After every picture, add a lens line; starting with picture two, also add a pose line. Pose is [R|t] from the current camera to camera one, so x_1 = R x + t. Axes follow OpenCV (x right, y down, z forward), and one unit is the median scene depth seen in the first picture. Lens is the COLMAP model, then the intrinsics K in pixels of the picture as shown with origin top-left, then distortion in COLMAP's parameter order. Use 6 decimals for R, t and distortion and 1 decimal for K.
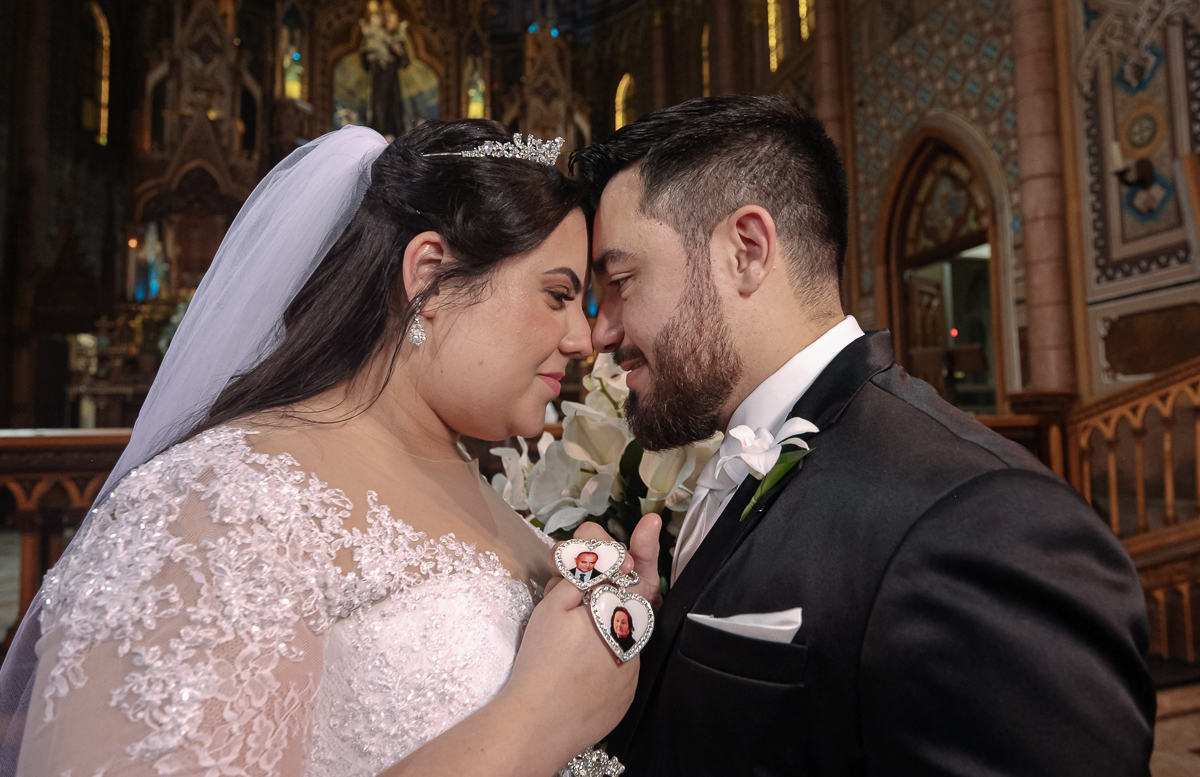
lens RADIAL K [[796.0, 0, 686.6], [0, 796.0, 376.5], [0, 0, 1]] dist [0.009144, -0.008858]
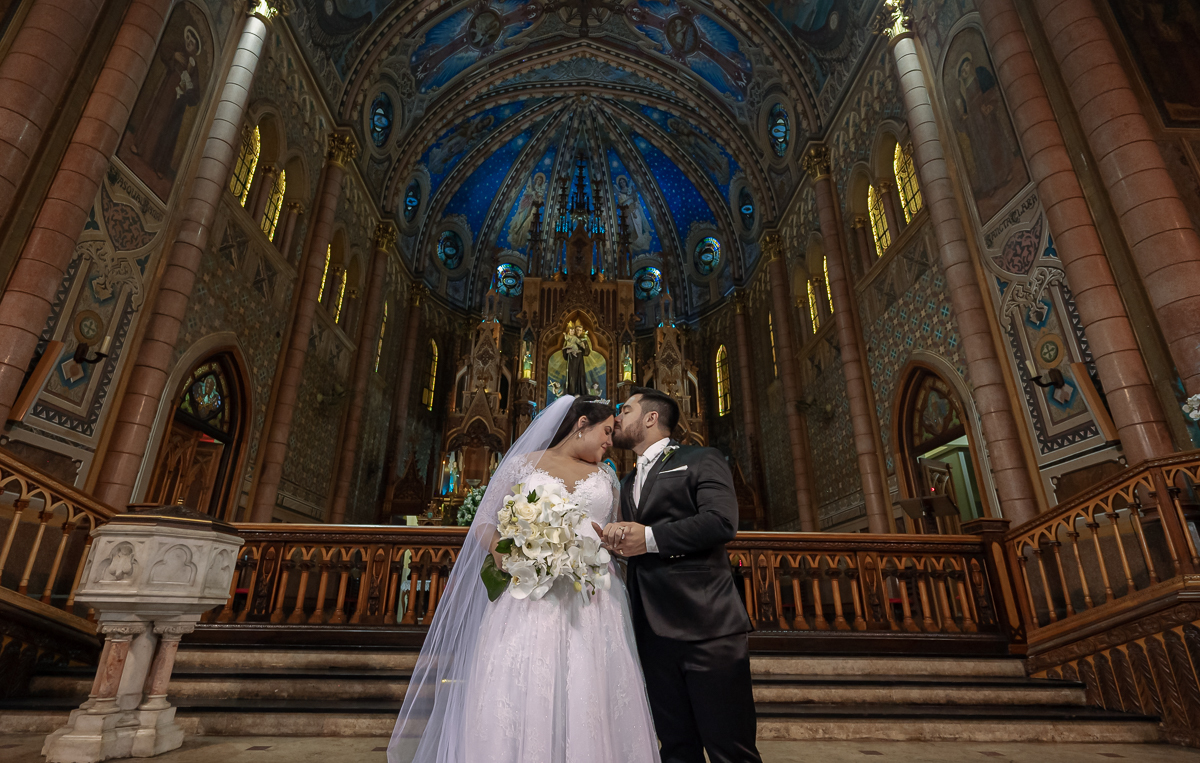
lens RADIAL K [[588.5, 0, 590.1], [0, 588.5, 386.6], [0, 0, 1]] dist [0.005773, -0.001583]
pose [[0.947673, -0.082495, -0.308400, 0.041974], [-0.010171, 0.957744, -0.287443, 0.044875], [0.319081, 0.275539, 0.906789, -0.142036]]
